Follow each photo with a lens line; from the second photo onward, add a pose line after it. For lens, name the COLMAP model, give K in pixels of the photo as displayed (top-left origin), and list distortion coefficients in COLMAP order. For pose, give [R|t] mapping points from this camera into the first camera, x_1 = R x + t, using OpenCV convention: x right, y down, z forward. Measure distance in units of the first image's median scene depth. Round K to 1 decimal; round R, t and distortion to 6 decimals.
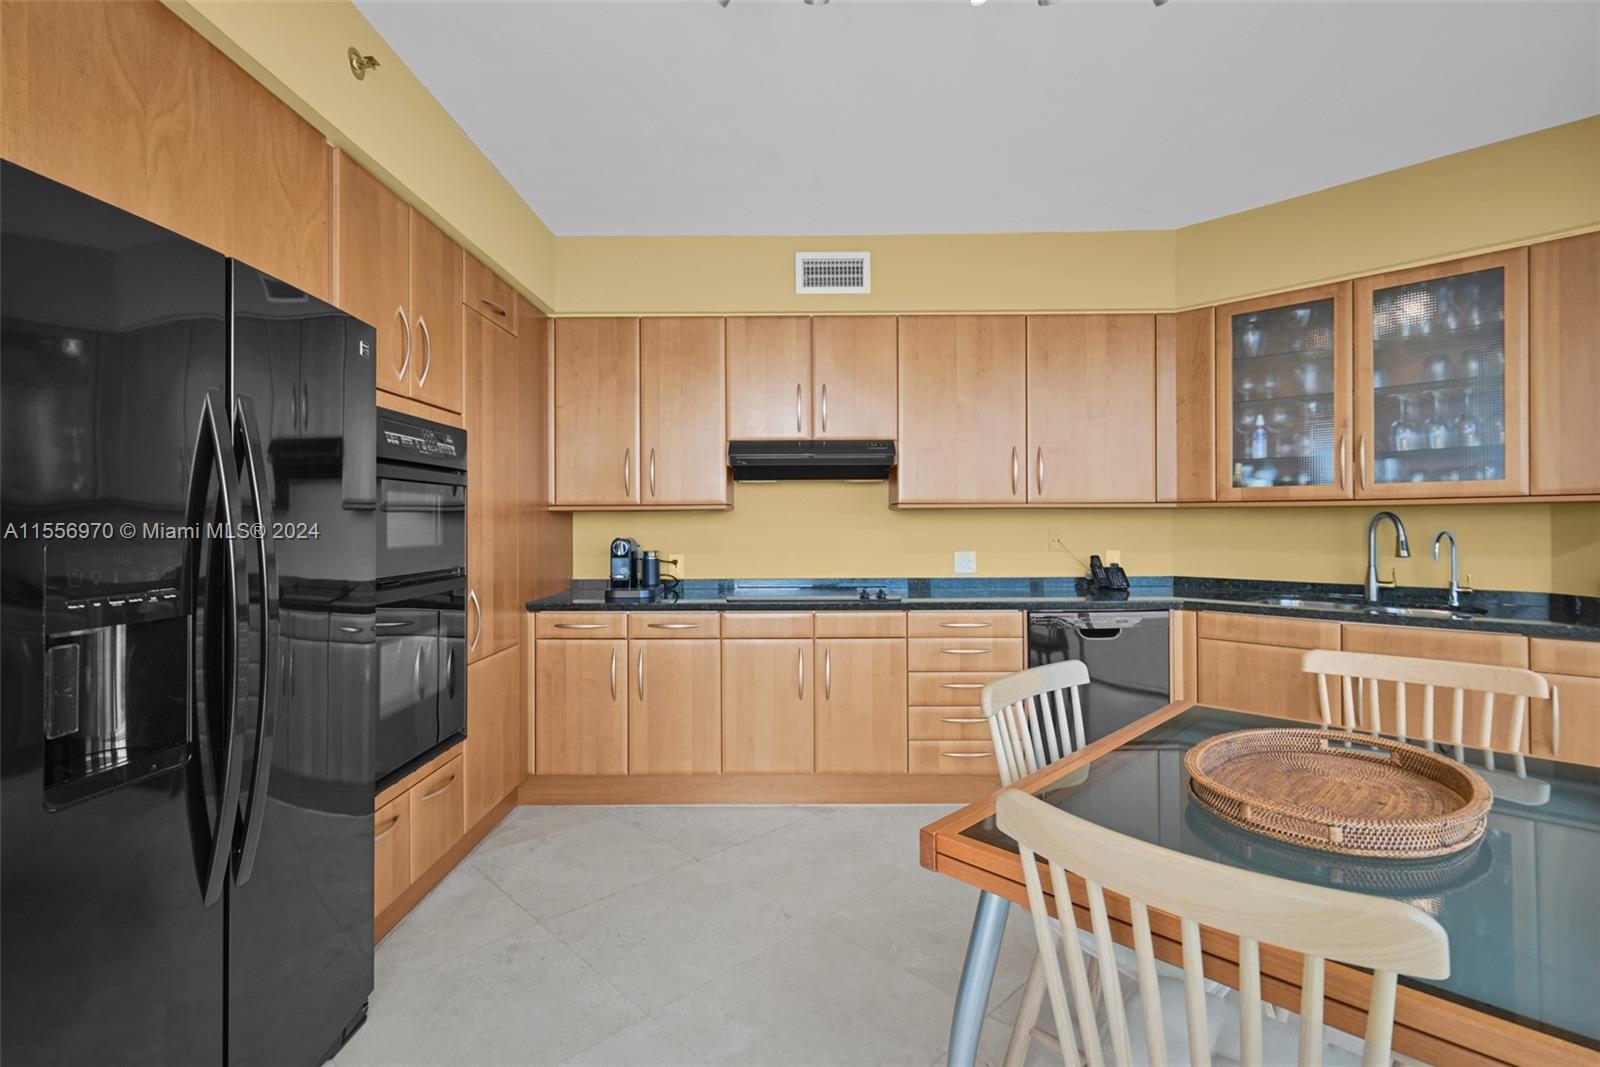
lens RADIAL K [[729.0, 0, 806.1], [0, 729.0, 515.7], [0, 0, 1]] dist [0.001703, 0.000549]
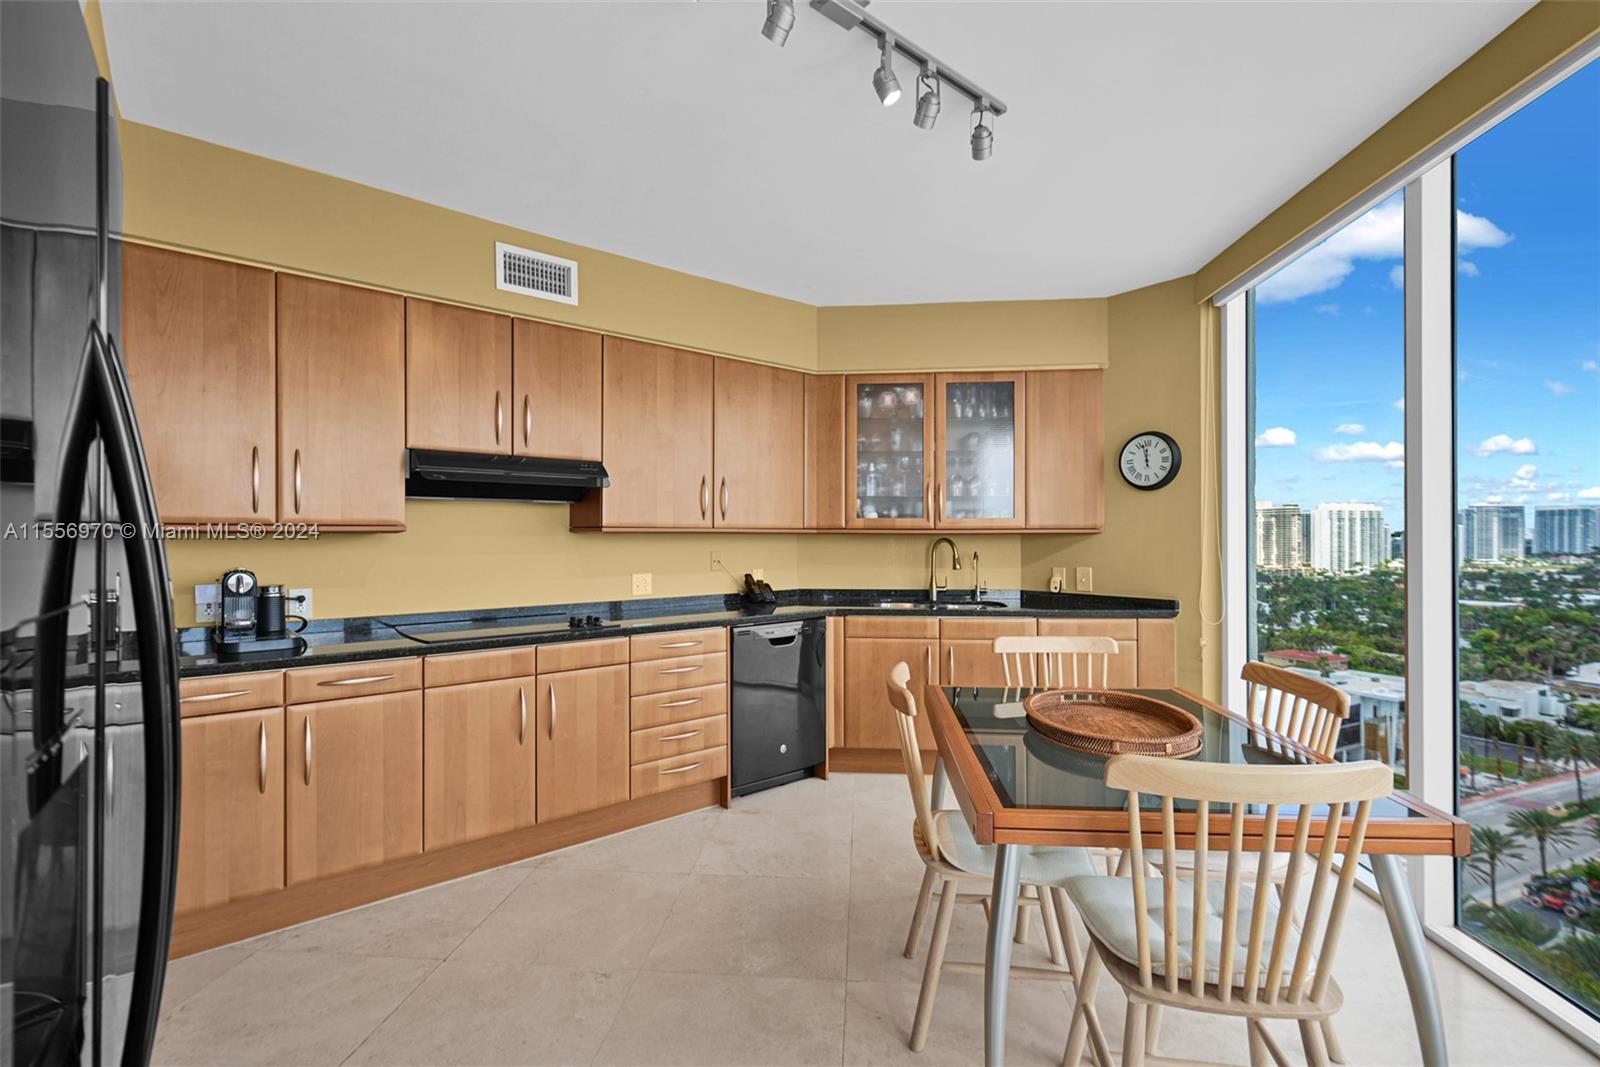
lens RADIAL K [[707.2, 0, 800.0], [0, 707.2, 533.5], [0, 0, 1]] dist [-0.000289, -0.000113]
pose [[0.768813, 0.007053, 0.639435, -0.283703], [-0.007048, 0.999972, -0.002556, -0.007506], [-0.639435, -0.002541, 0.768841, 0.105490]]
